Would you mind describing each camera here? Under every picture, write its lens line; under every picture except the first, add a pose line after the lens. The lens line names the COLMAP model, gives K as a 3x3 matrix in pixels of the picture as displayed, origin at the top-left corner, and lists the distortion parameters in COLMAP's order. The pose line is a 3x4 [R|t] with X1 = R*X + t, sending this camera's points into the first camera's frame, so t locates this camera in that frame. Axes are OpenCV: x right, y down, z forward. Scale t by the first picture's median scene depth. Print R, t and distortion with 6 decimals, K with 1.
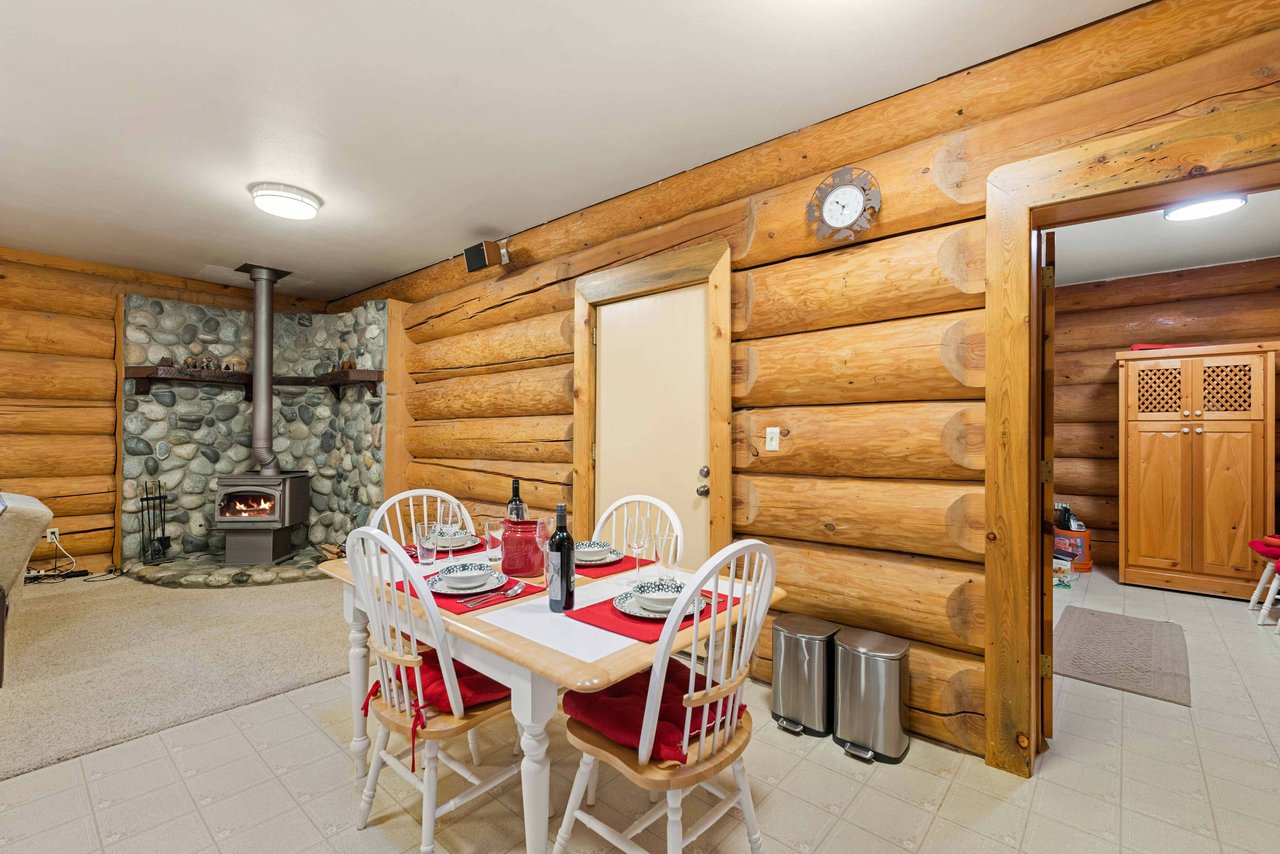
lens RADIAL K [[553.3, 0, 640.0], [0, 553.3, 427.0], [0, 0, 1]] dist [0.001511, 0.000187]
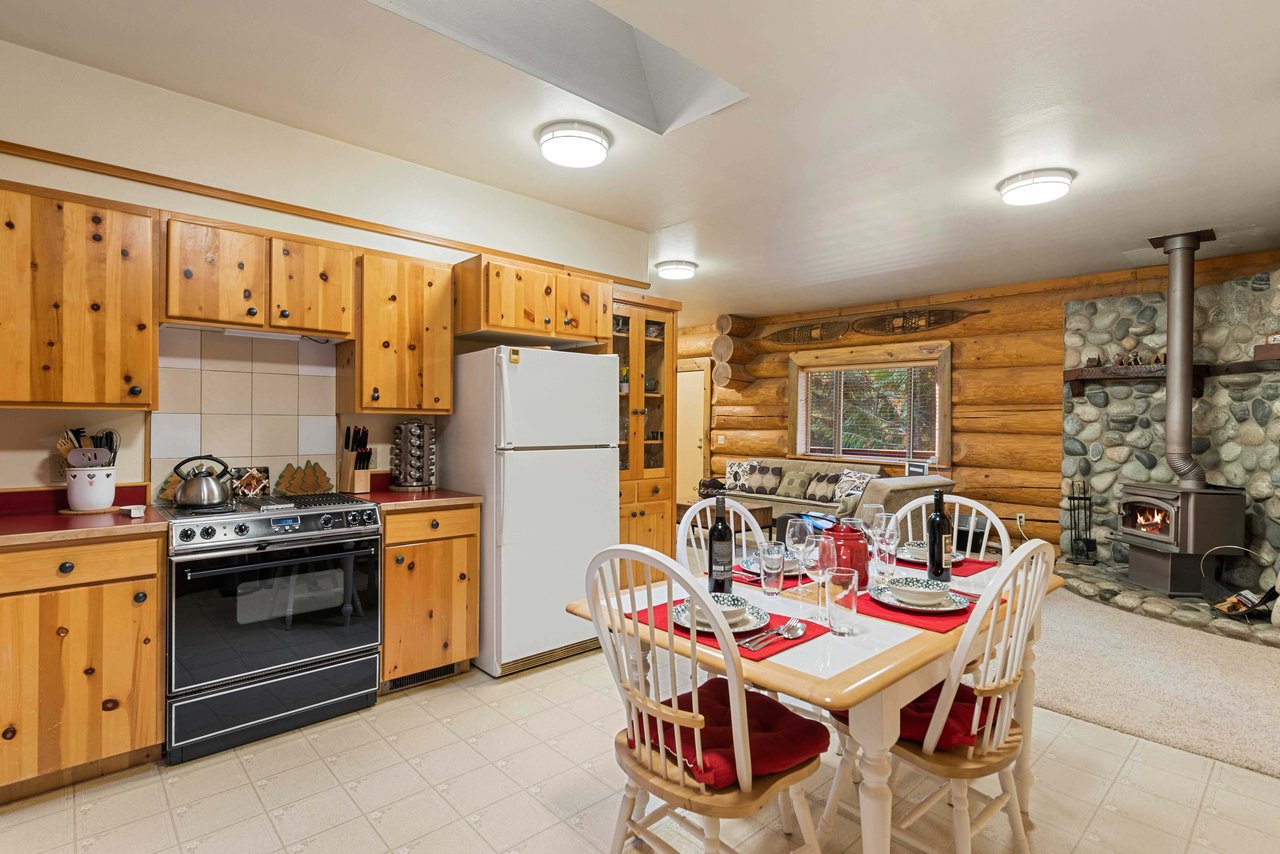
lens RADIAL K [[628.6, 0, 640.0], [0, 628.6, 427.0], [0, 0, 1]] dist [-0.001000, 0.000663]
pose [[-0.109917, -0.000193, -0.993941, 0.348622], [-0.005235, 0.999986, 0.000385, 0.001659], [0.993927, 0.005245, -0.109916, 0.319440]]
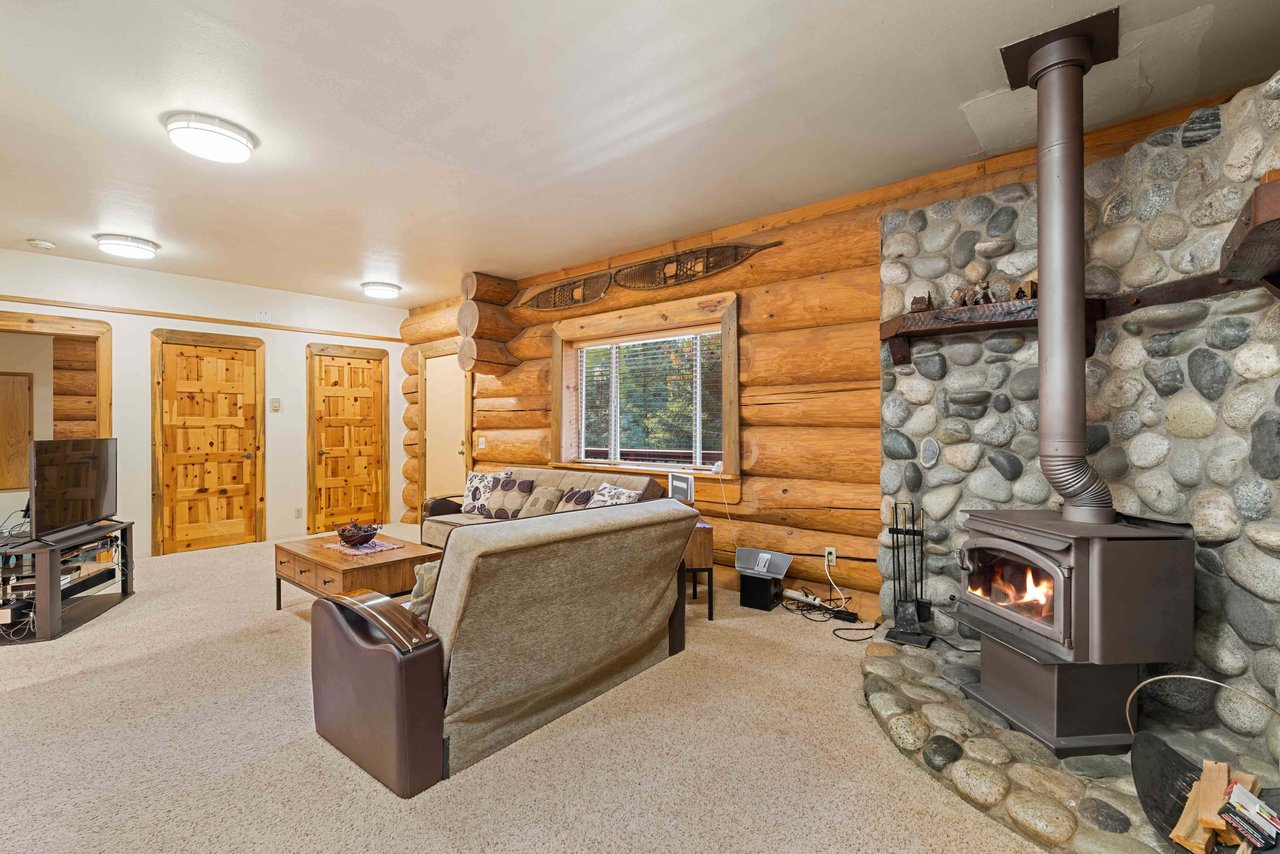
lens RADIAL K [[567.1, 0, 640.0], [0, 567.1, 427.0], [0, 0, 1]] dist [-0.001340, -0.000248]
pose [[0.000842, -0.004588, -0.999989, -0.245757], [0.012138, 0.999916, -0.004577, 0.013102], [0.999926, -0.012134, 0.000898, 0.694695]]
